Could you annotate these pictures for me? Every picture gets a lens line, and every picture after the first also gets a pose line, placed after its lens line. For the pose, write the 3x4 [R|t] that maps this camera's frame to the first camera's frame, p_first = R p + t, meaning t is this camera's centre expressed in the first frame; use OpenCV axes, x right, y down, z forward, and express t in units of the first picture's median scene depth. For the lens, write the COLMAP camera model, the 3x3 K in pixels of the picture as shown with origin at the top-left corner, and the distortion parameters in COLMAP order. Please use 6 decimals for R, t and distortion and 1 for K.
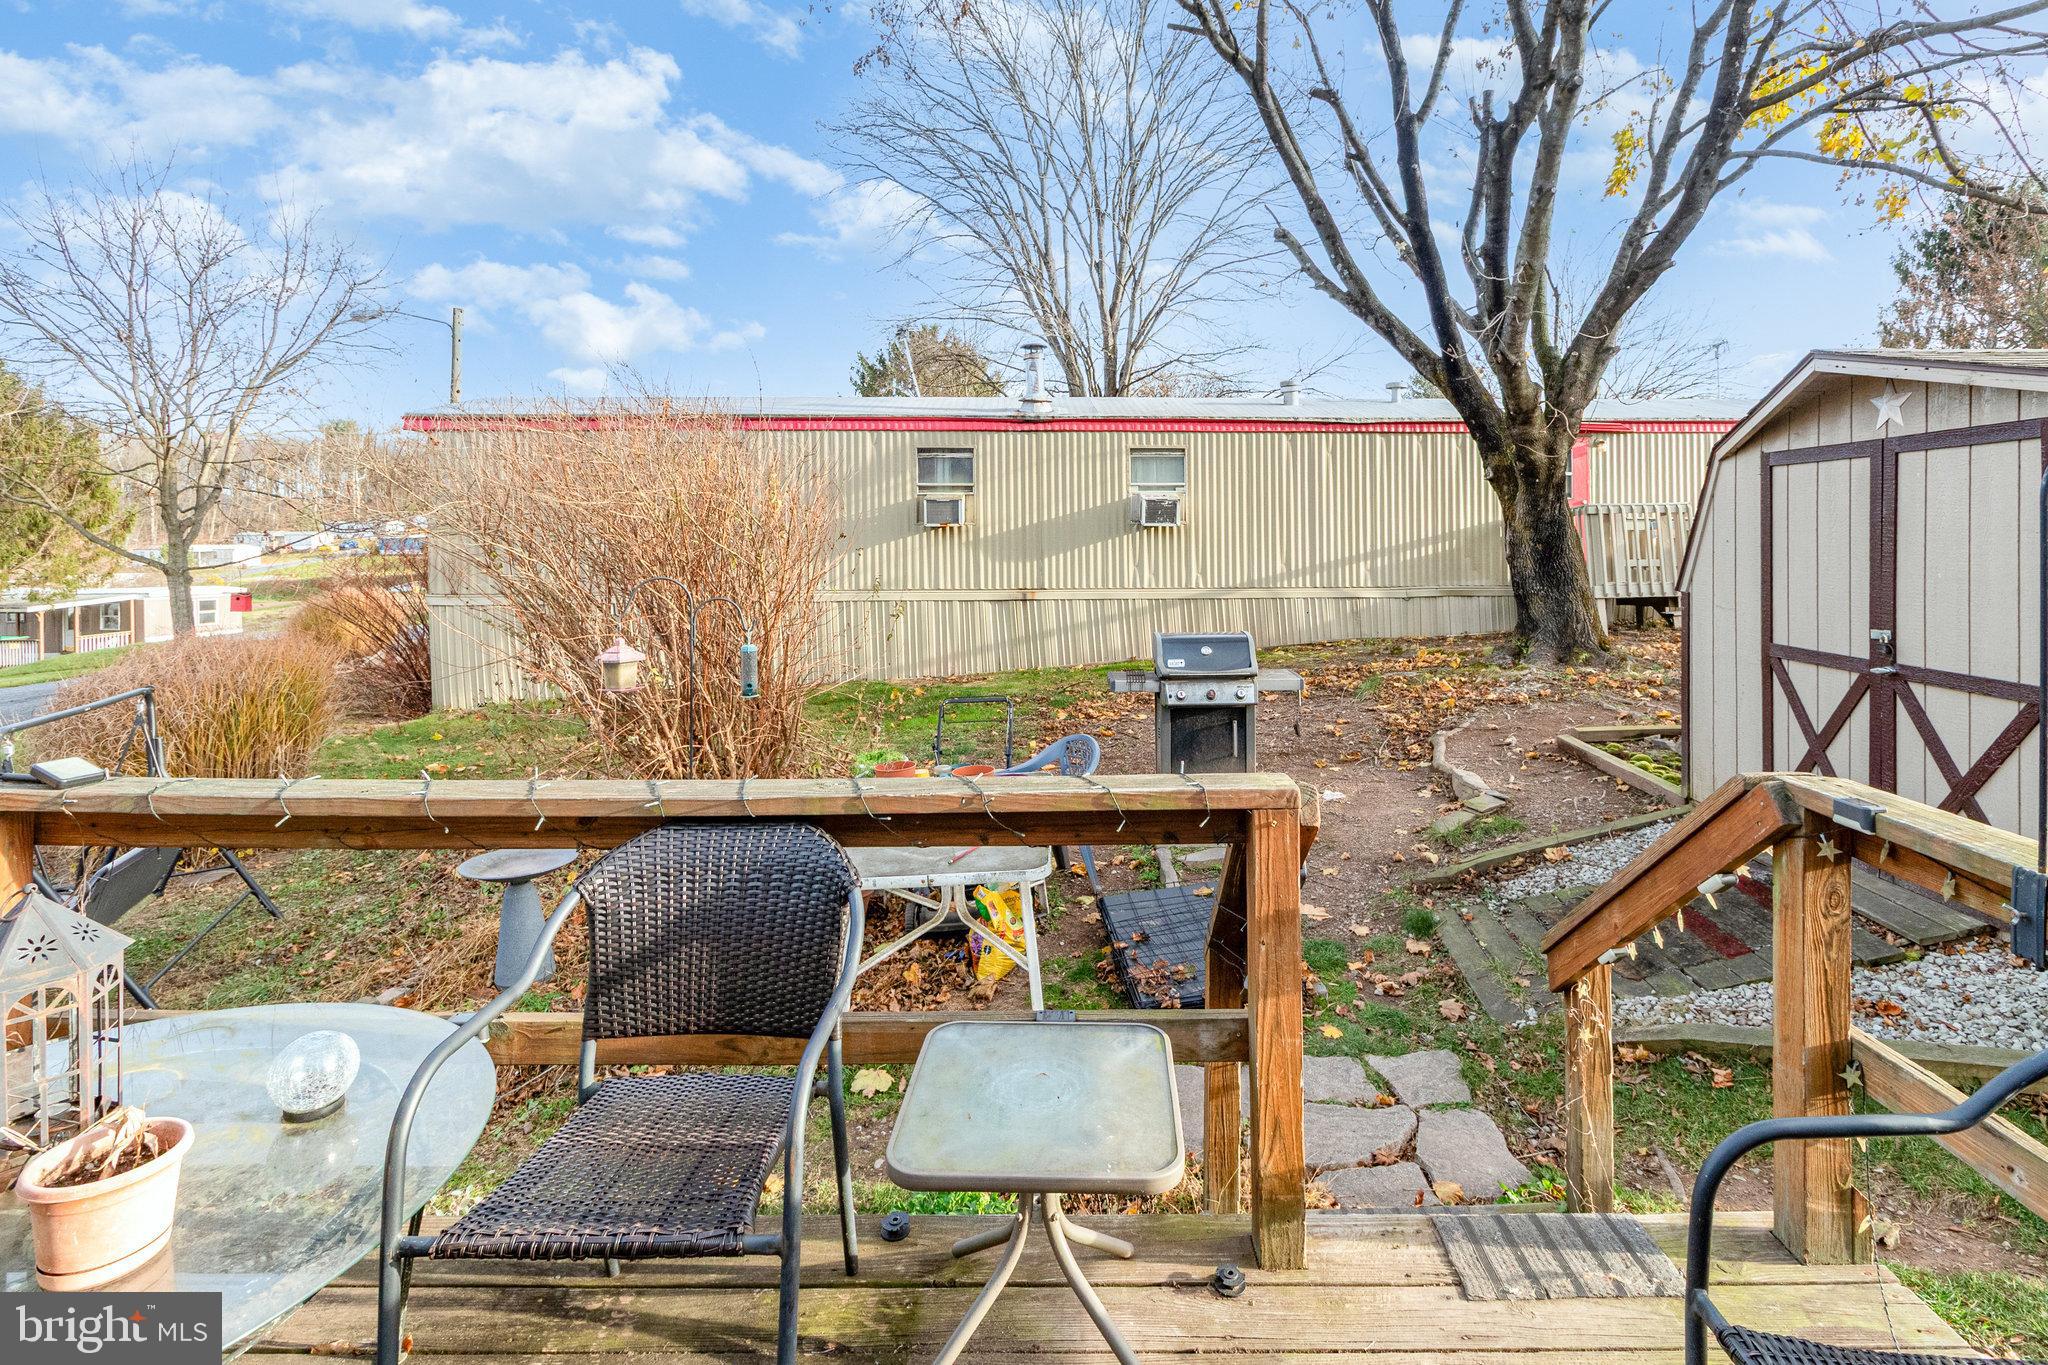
lens RADIAL K [[934.6, 0, 1106.0], [0, 934.6, 539.3], [0, 0, 1]] dist [0.001536, 0.000324]
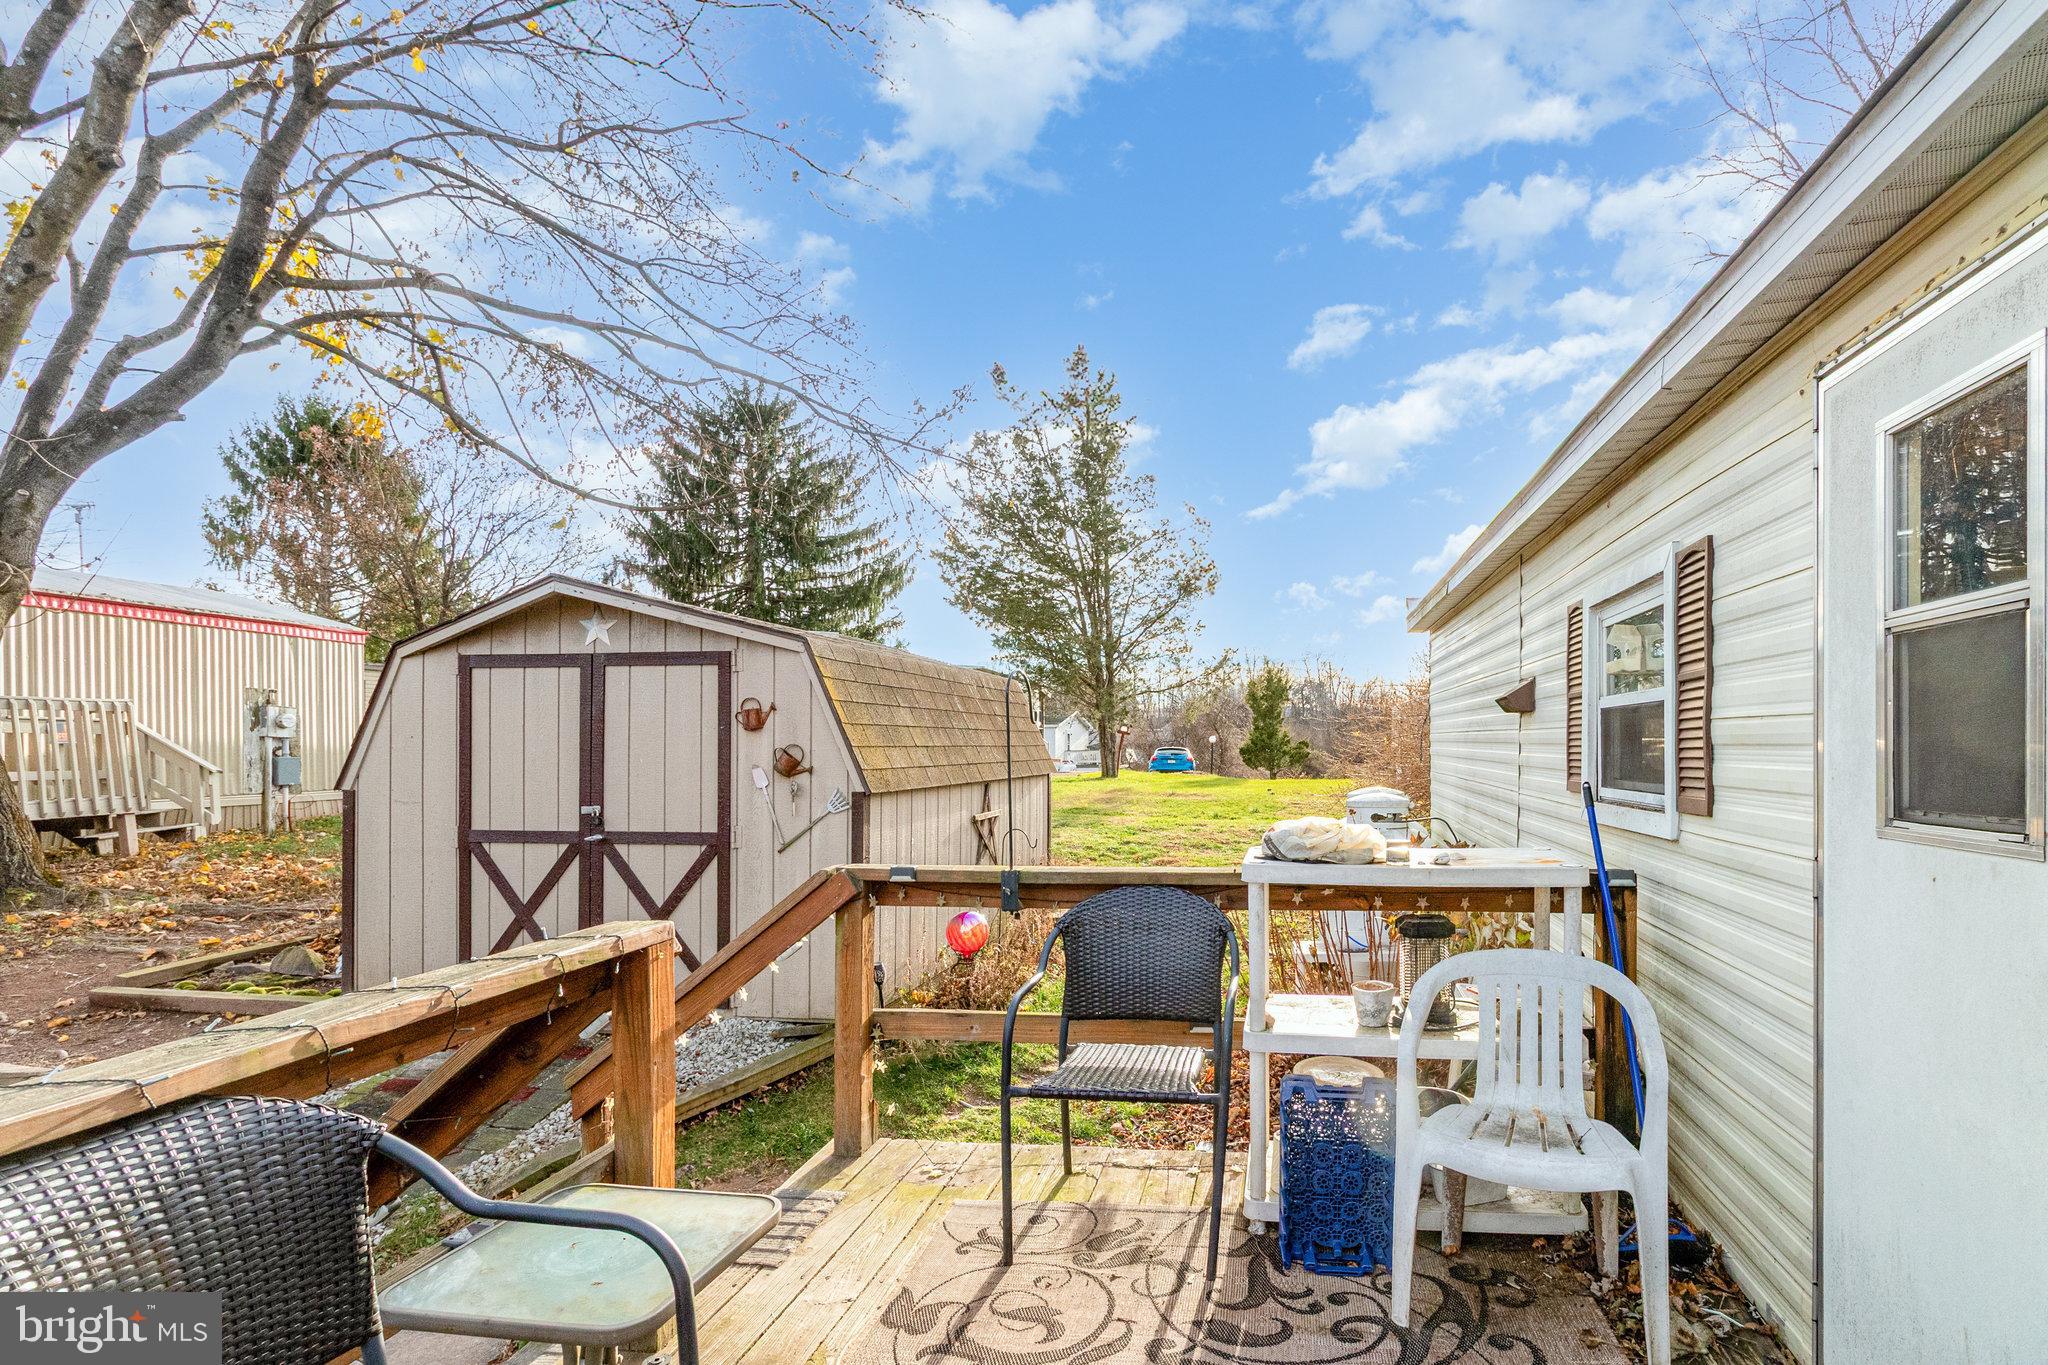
lens RADIAL K [[1009.0, 0, 1027.0], [0, 1009.0, 747.1], [0, 0, 1]] dist [-0.000298, 0.000026]
pose [[0.248841, 0.004268, 0.968535, -0.278667], [-0.003790, 0.999987, -0.003432, 0.017002], [-0.968537, -0.002817, 0.248854, 0.083188]]
